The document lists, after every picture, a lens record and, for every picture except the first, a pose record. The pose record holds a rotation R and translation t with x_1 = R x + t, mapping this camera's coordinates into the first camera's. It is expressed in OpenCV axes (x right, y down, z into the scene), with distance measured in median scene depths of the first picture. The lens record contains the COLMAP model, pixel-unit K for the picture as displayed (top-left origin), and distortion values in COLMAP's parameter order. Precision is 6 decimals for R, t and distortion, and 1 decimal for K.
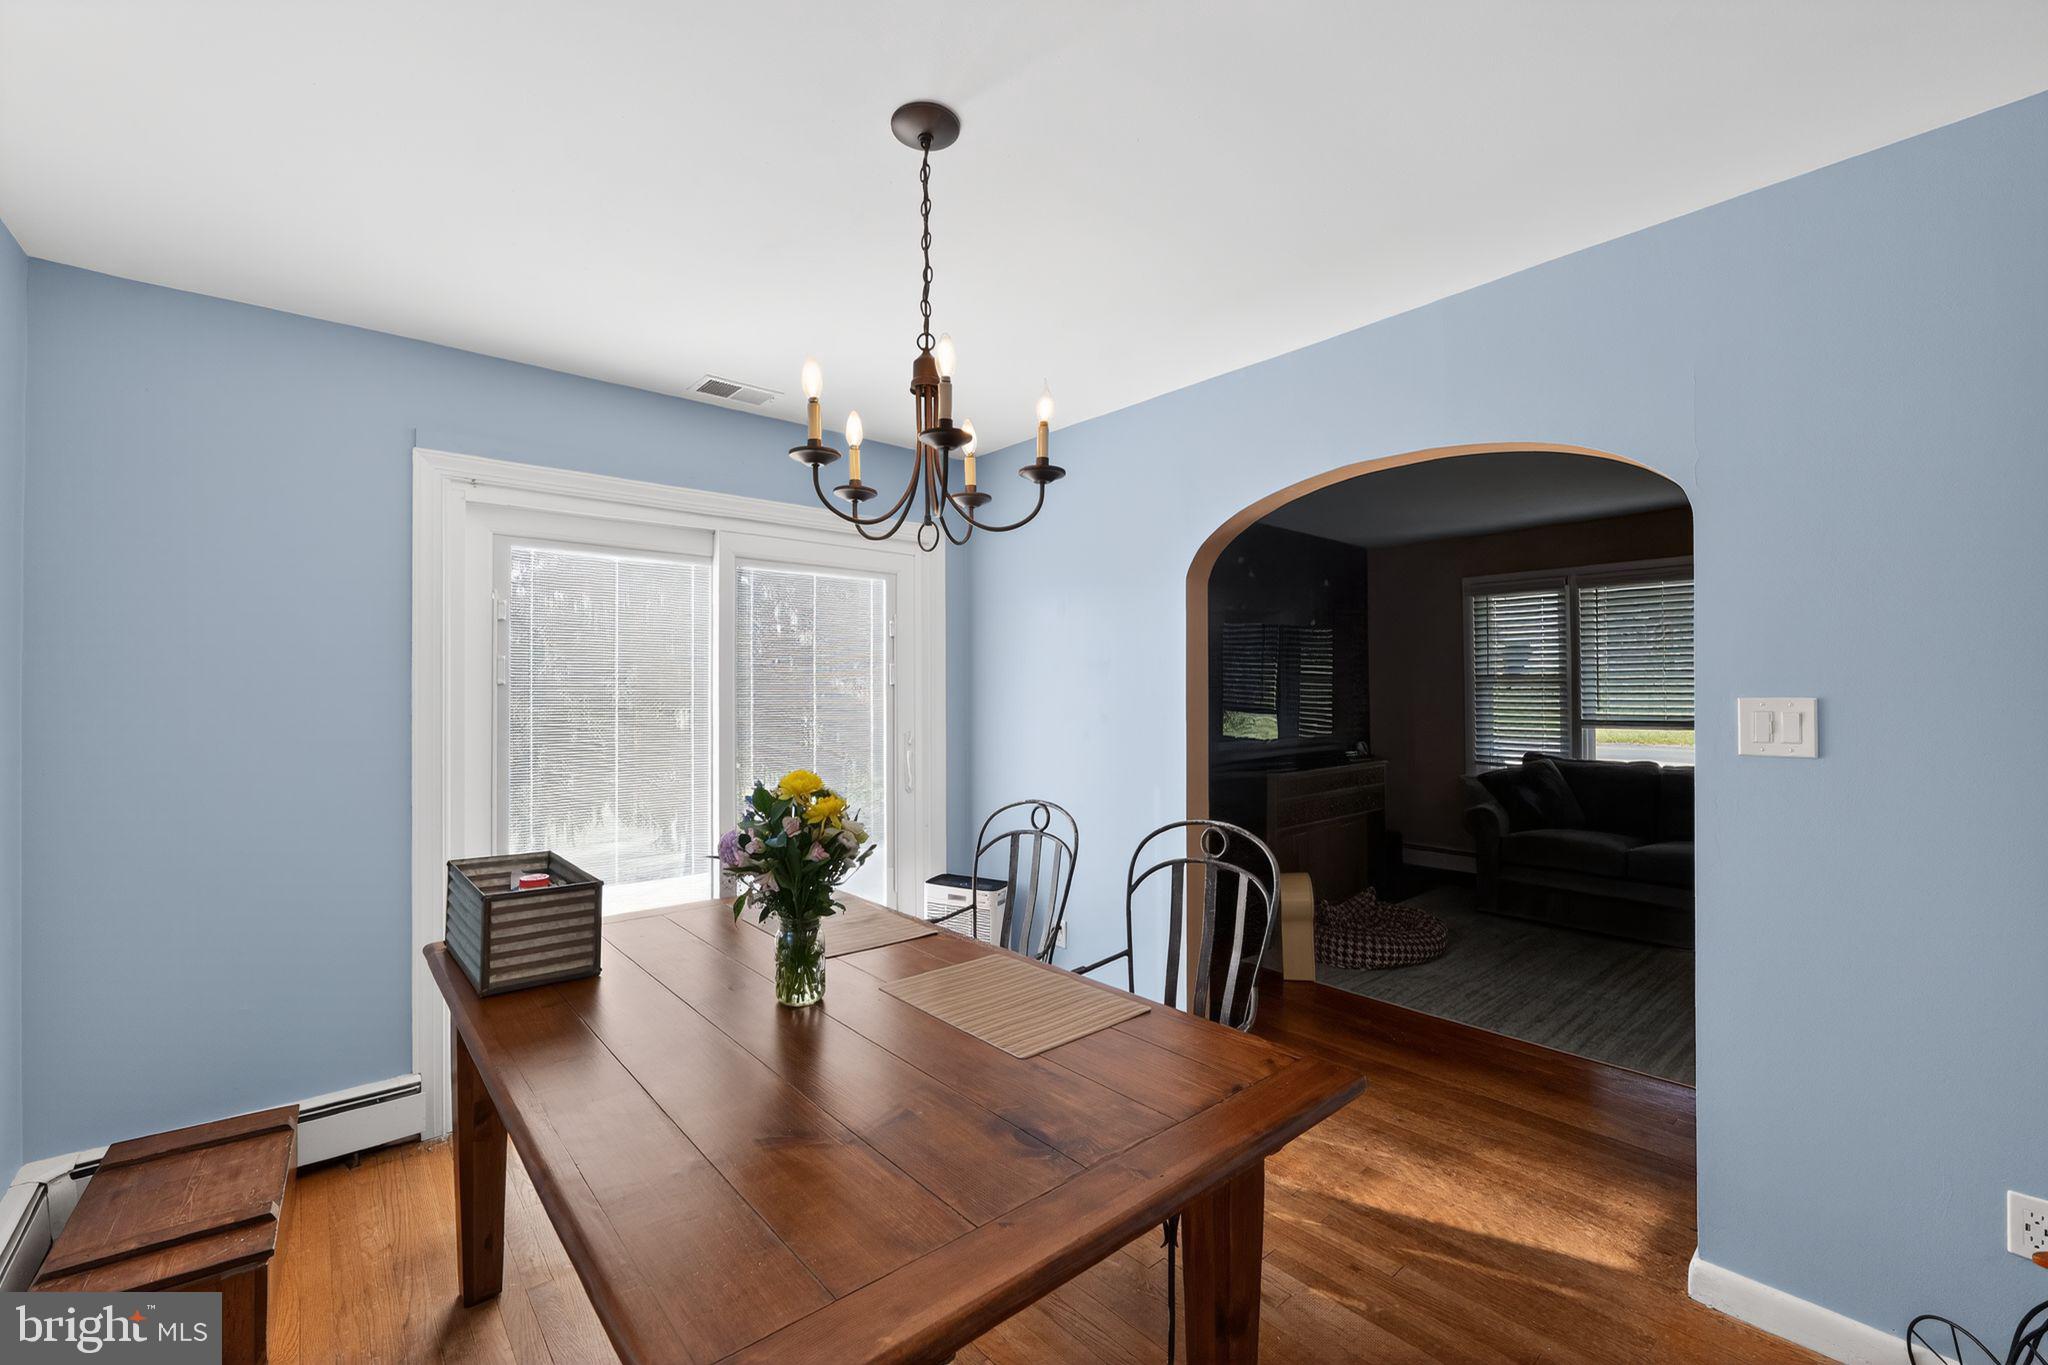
lens RADIAL K [[859.6, 0, 1036.6], [0, 859.6, 675.5], [0, 0, 1]] dist [-0.002200, -0.000192]
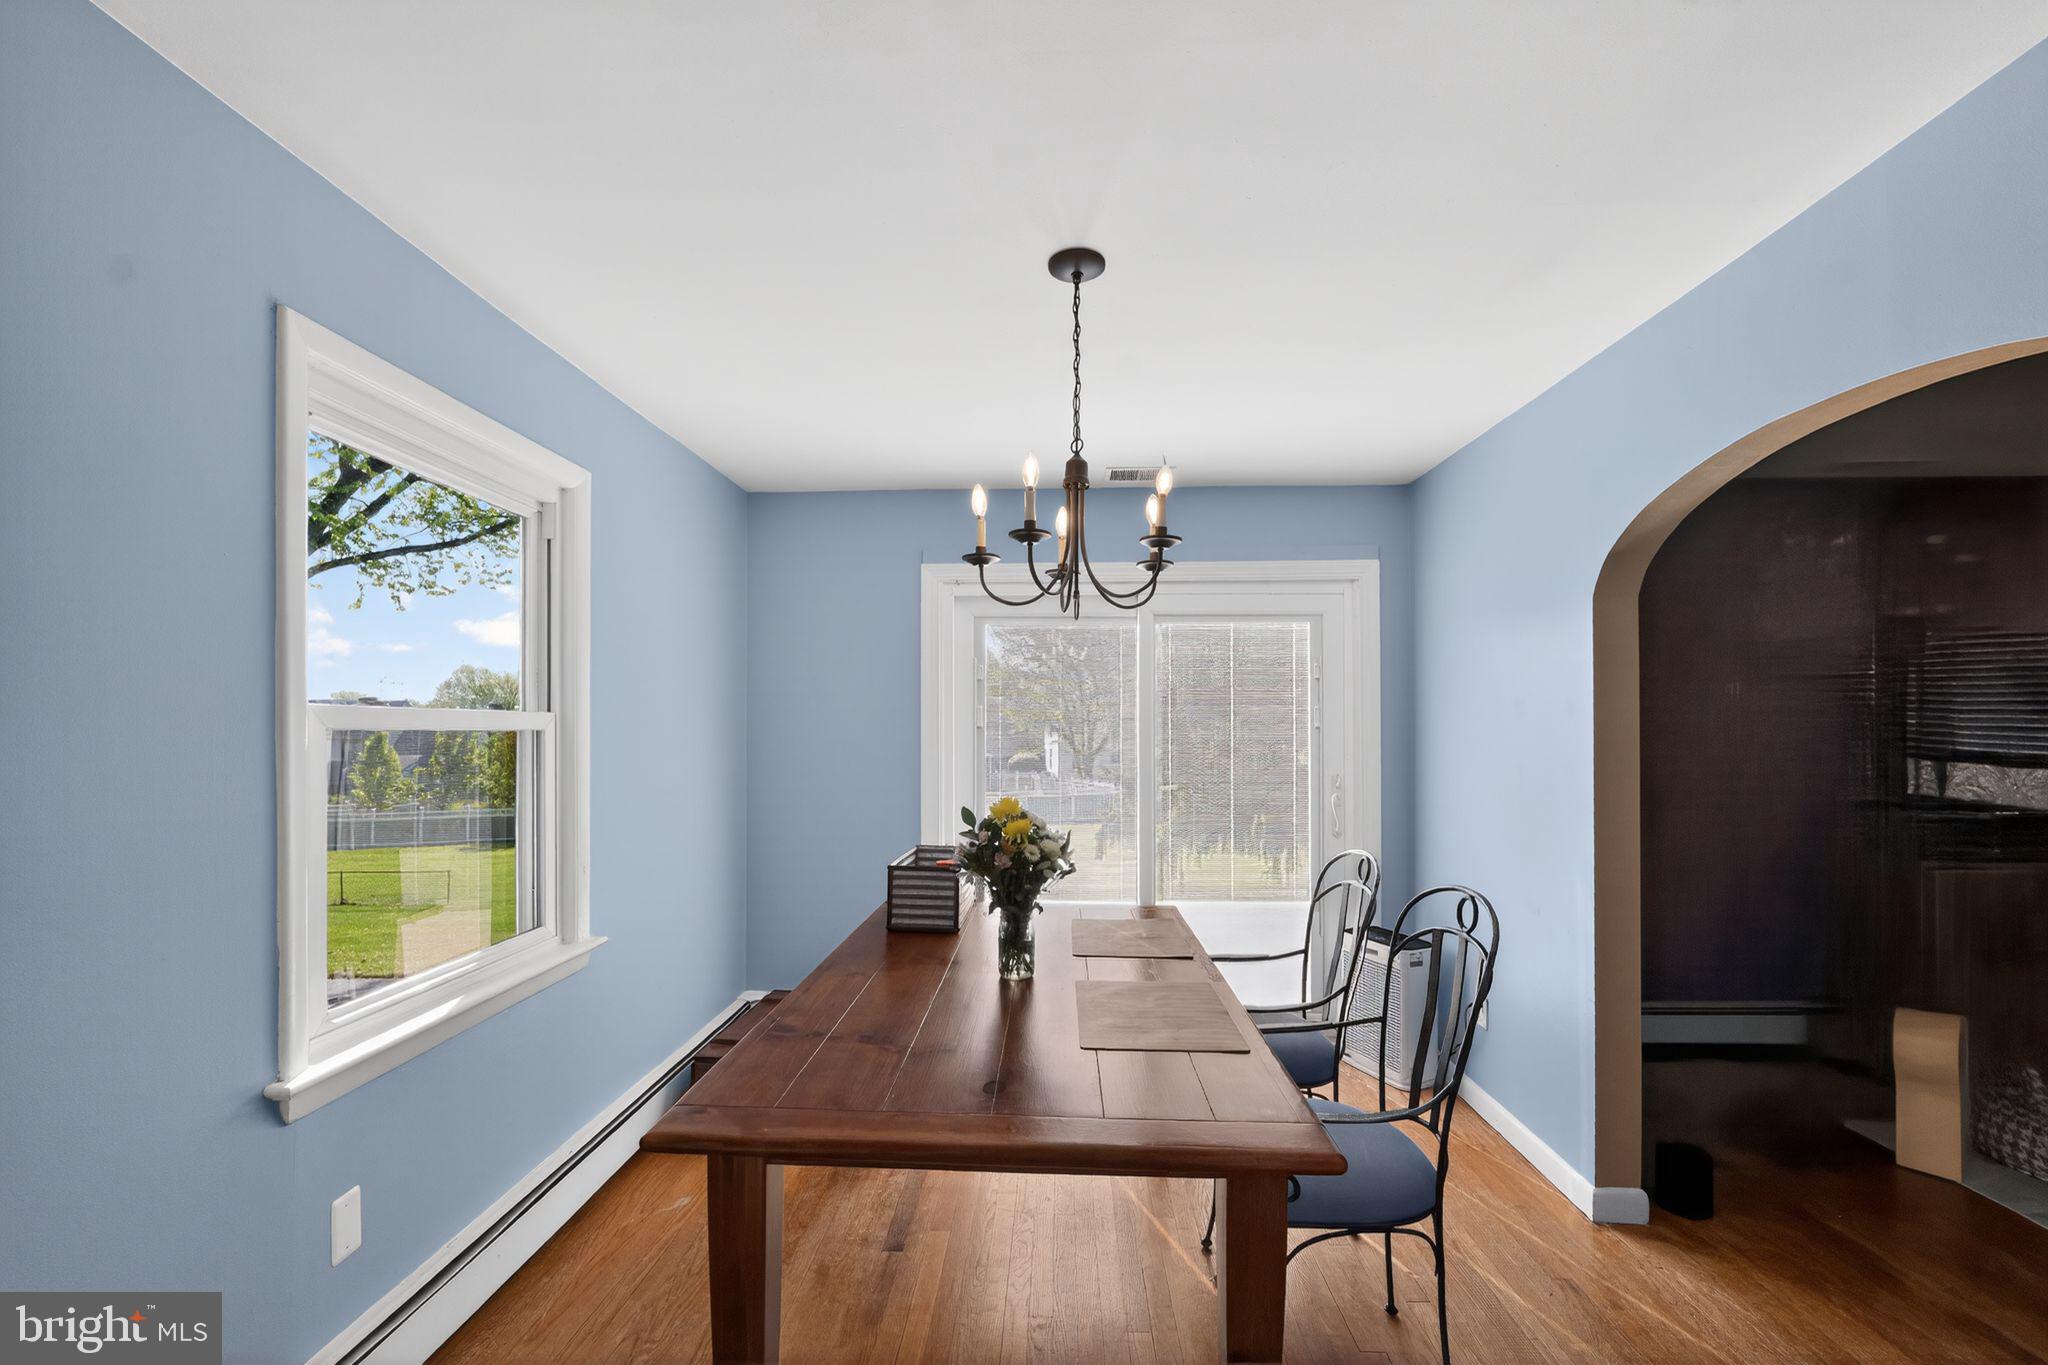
lens RADIAL K [[848.9, 0, 1014.7], [0, 848.9, 717.3], [0, 0, 1]] dist [-0.003165, -0.000289]
pose [[0.715060, 0.002495, -0.699059, 0.564409], [0.004495, 0.999957, 0.008167, -0.017741], [0.699049, -0.008982, 0.715018, 0.079527]]
